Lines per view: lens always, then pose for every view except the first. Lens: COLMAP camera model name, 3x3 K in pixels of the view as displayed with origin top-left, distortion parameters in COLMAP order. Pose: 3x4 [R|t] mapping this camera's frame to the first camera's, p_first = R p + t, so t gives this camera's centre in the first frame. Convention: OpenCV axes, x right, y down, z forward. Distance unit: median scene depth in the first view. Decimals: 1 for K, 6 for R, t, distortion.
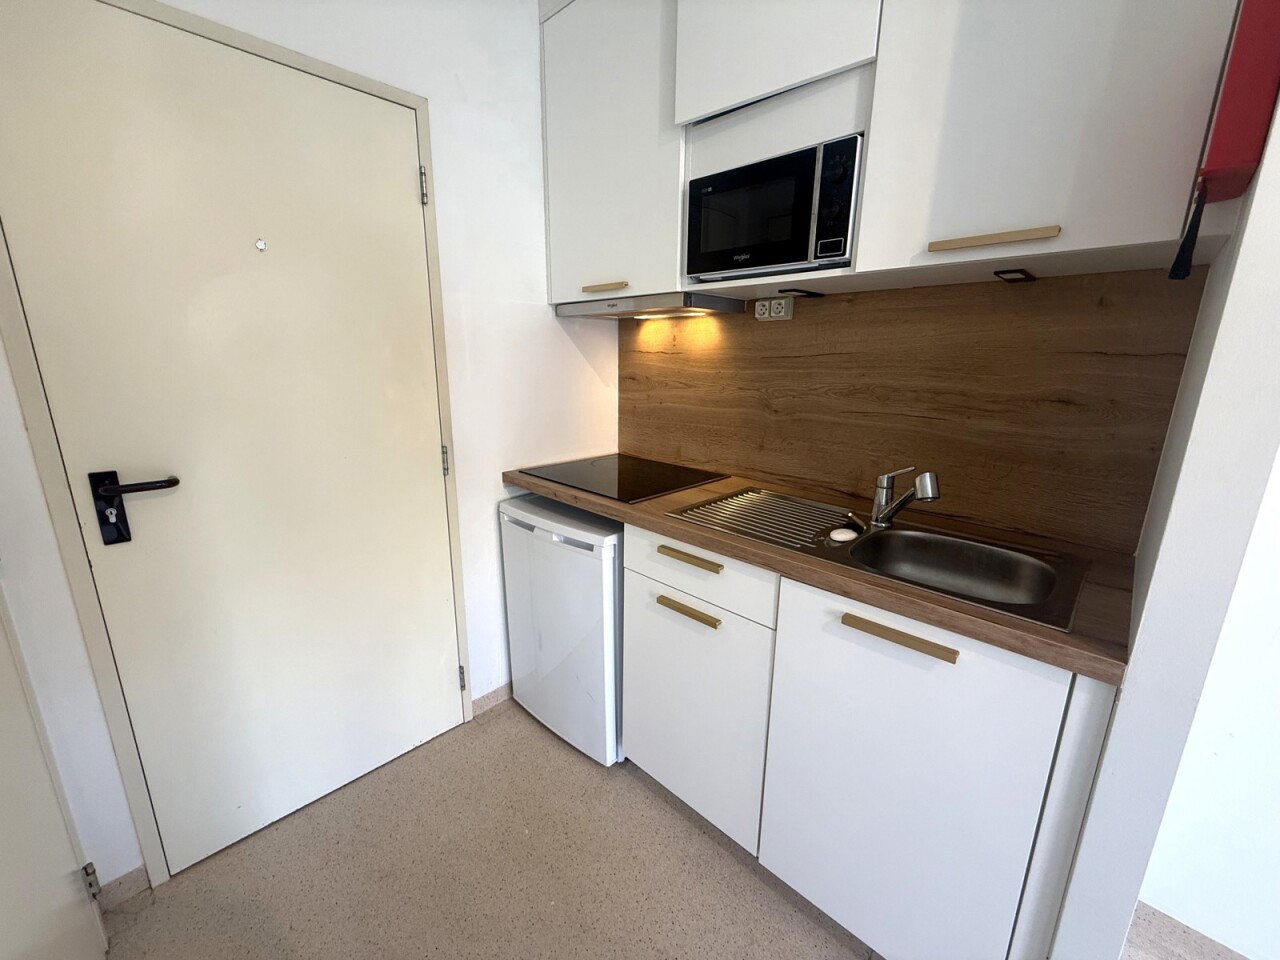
lens RADIAL K [[512.1, 0, 636.7], [0, 512.1, 480.3], [0, 0, 1]] dist [0.001845, -0.000216]
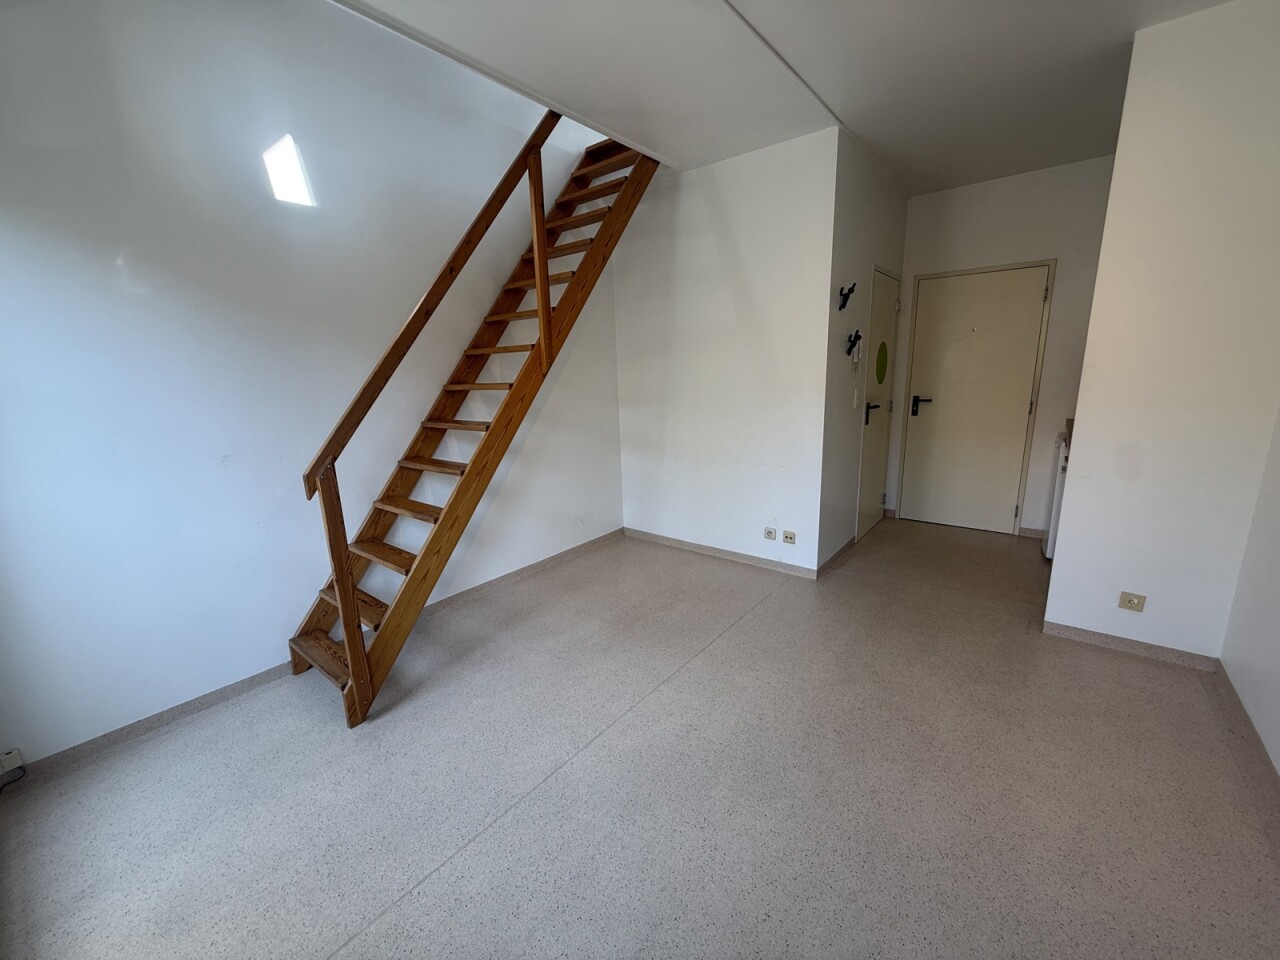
lens RADIAL K [[512.1, 0, 633.9], [0, 512.1, 484.0], [0, 0, 1]] dist [0.001845, -0.000216]
pose [[0.092289, 0.206577, -0.974068, 2.062839], [-0.204974, 0.961233, 0.184435, 0.269202], [0.974407, 0.182637, 0.131054, -1.131719]]
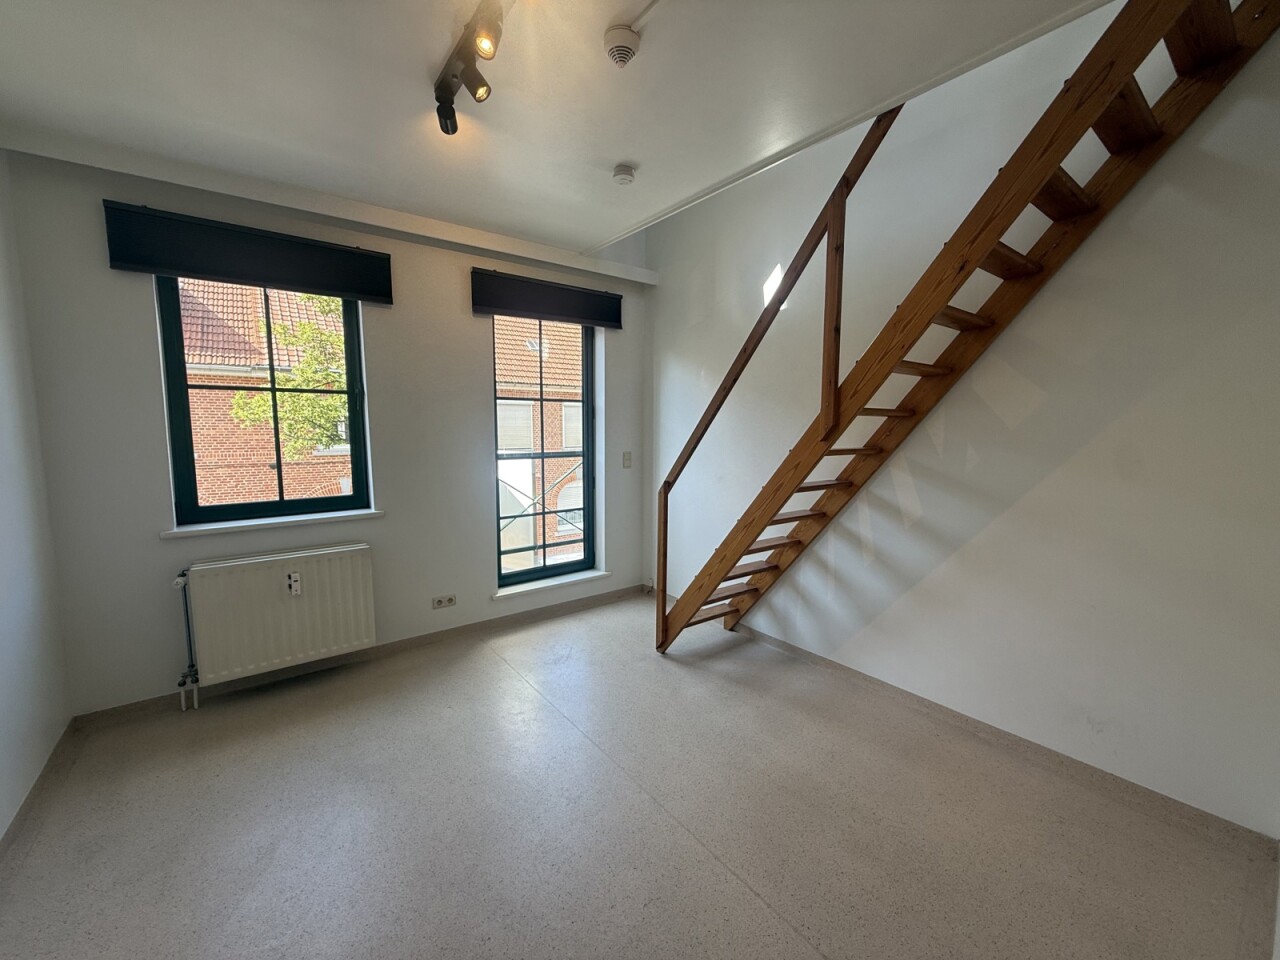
lens RADIAL K [[512.1, 0, 641.2], [0, 512.1, 484.1], [0, 0, 1]] dist [0.001845, -0.000216]
pose [[-0.989252, -0.031424, 0.142806, 0.559278], [0.020017, 0.938339, 0.345137, -0.114918], [-0.144846, 0.344286, -0.927624, 0.223890]]
